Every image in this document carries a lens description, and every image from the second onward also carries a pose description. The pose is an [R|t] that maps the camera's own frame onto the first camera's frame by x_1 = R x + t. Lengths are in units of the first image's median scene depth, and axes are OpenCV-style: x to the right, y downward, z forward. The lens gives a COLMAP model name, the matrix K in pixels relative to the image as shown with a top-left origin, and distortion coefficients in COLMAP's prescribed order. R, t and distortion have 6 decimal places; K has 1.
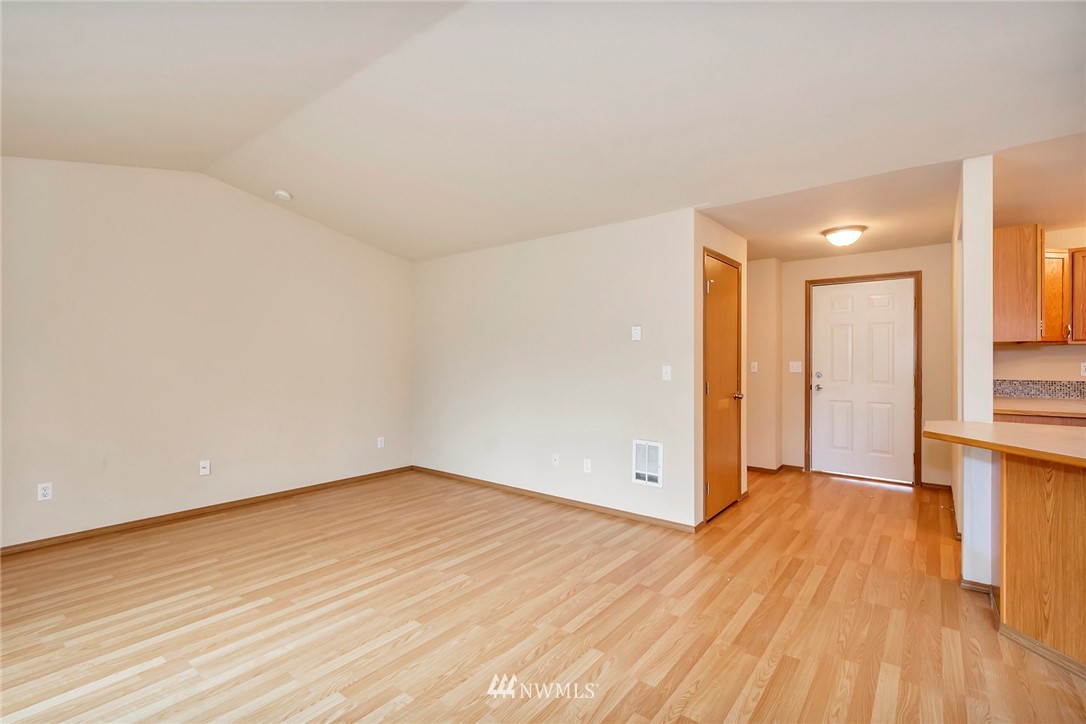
lens RADIAL K [[492.3, 0, 552.2], [0, 492.3, 359.4], [0, 0, 1]] dist [-0.000746, -0.000406]
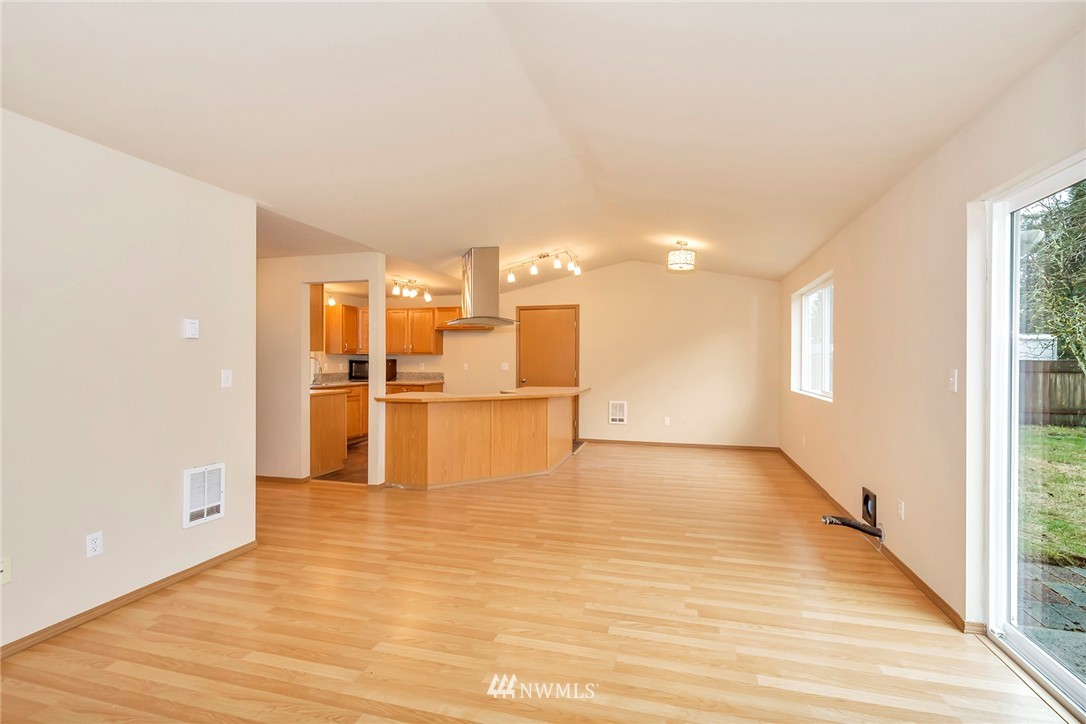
lens RADIAL K [[492.3, 0, 552.2], [0, 492.3, 359.4], [0, 0, 1]] dist [-0.000746, -0.000406]
pose [[-0.393323, -0.001079, 0.919400, -1.002640], [-0.001505, 0.999999, 0.000530, -0.008728], [-0.919399, -0.001175, -0.393324, 1.067892]]
